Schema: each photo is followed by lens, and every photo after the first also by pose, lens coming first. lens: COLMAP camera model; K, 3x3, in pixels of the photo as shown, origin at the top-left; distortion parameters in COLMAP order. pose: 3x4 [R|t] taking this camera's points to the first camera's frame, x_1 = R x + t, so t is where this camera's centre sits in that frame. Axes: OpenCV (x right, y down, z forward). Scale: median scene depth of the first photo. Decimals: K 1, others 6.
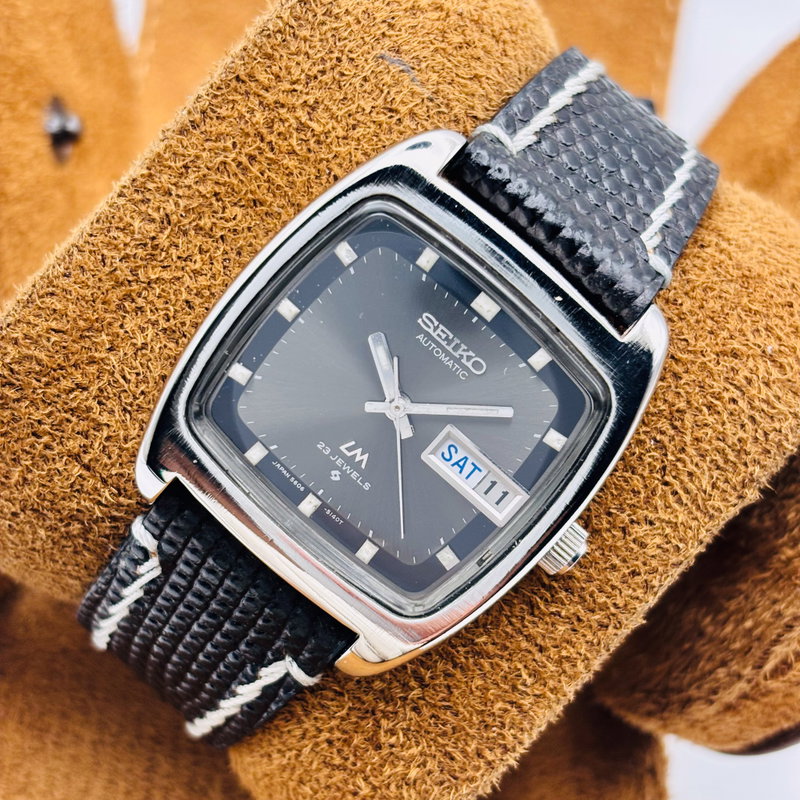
lens RADIAL K [[1673.9, 0, 394.1], [0, 1673.9, 384.5], [0, 0, 1]] dist [0.424877, 0.000000]
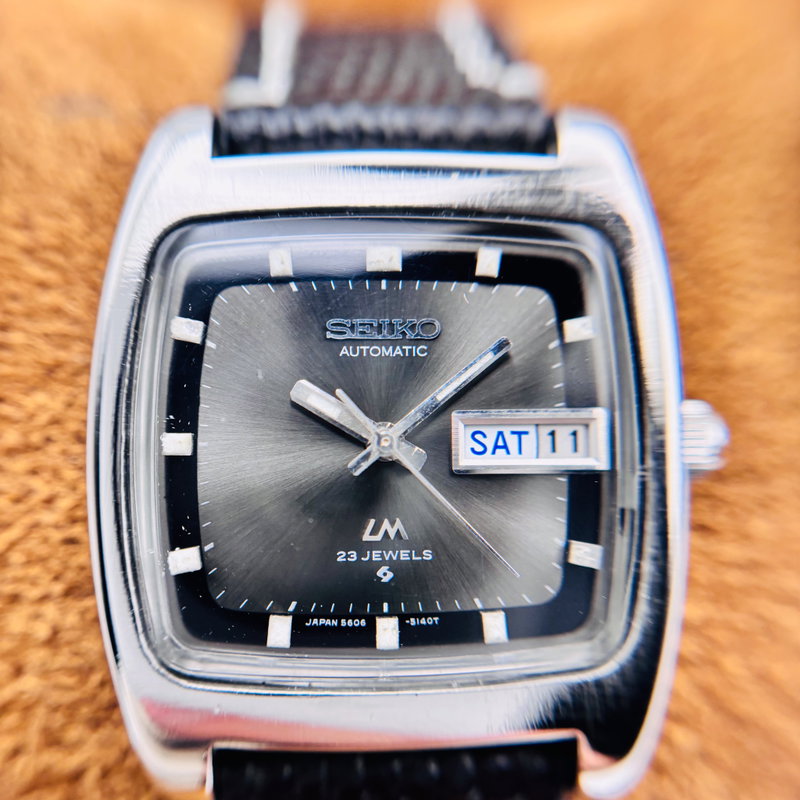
lens RADIAL K [[861.5, 0, 367.6], [0, 861.5, 401.5], [0, 0, 1]] dist [0.489164, 0.000000]
pose [[0.740853, -0.662019, 0.113434, -0.034305], [0.670486, 0.738940, -0.066462, 0.019989], [-0.039822, 0.125295, 0.991320, 0.622334]]
